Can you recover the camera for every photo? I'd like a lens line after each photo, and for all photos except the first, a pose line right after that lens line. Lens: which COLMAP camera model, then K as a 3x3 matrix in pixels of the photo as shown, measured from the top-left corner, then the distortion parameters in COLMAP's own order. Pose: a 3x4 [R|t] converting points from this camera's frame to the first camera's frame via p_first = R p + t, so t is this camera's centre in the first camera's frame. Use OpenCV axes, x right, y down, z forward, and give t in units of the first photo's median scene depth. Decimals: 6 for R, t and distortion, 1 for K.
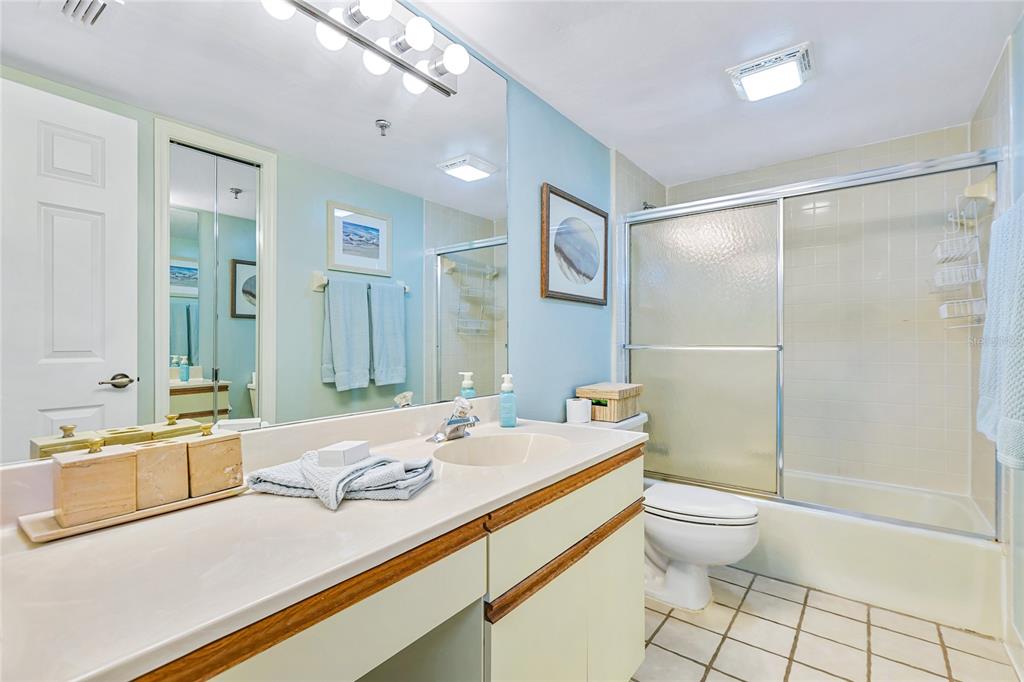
lens RADIAL K [[456.5, 0, 514.5], [0, 456.5, 342.0], [0, 0, 1]] dist [-0.004288, -0.000111]
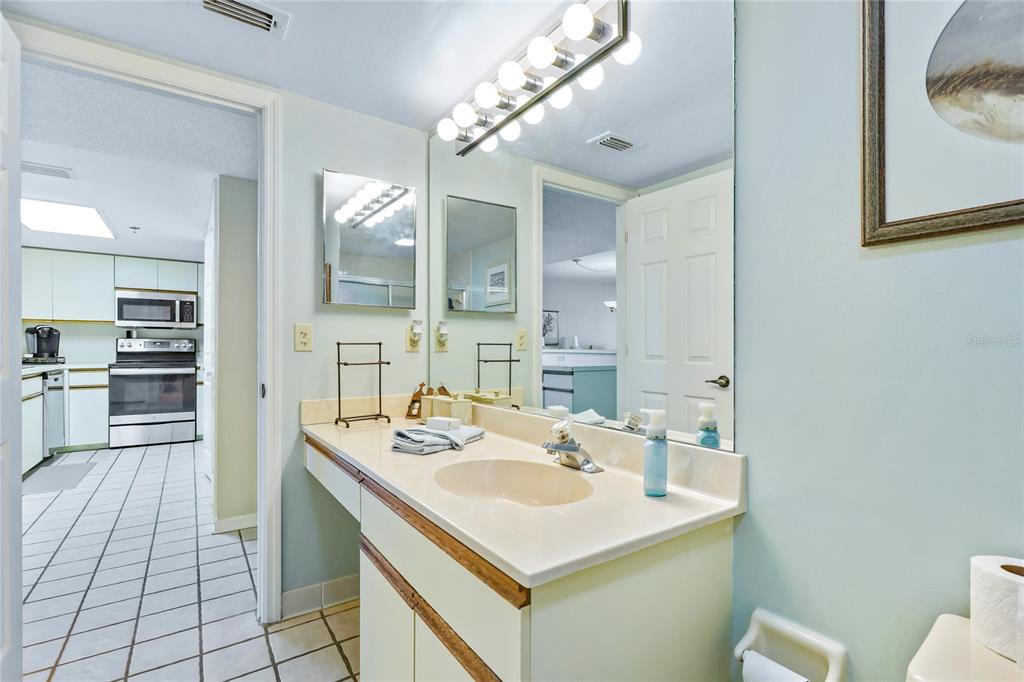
lens RADIAL K [[476.0, 0, 507.6], [0, 476.0, 343.5], [0, 0, 1]] dist [-0.000427, 0.000078]
pose [[-0.311722, -0.003785, -0.950166, 0.566597], [-0.005263, 0.999984, -0.002257, -0.011850], [0.950159, 0.004298, -0.311737, 0.865152]]
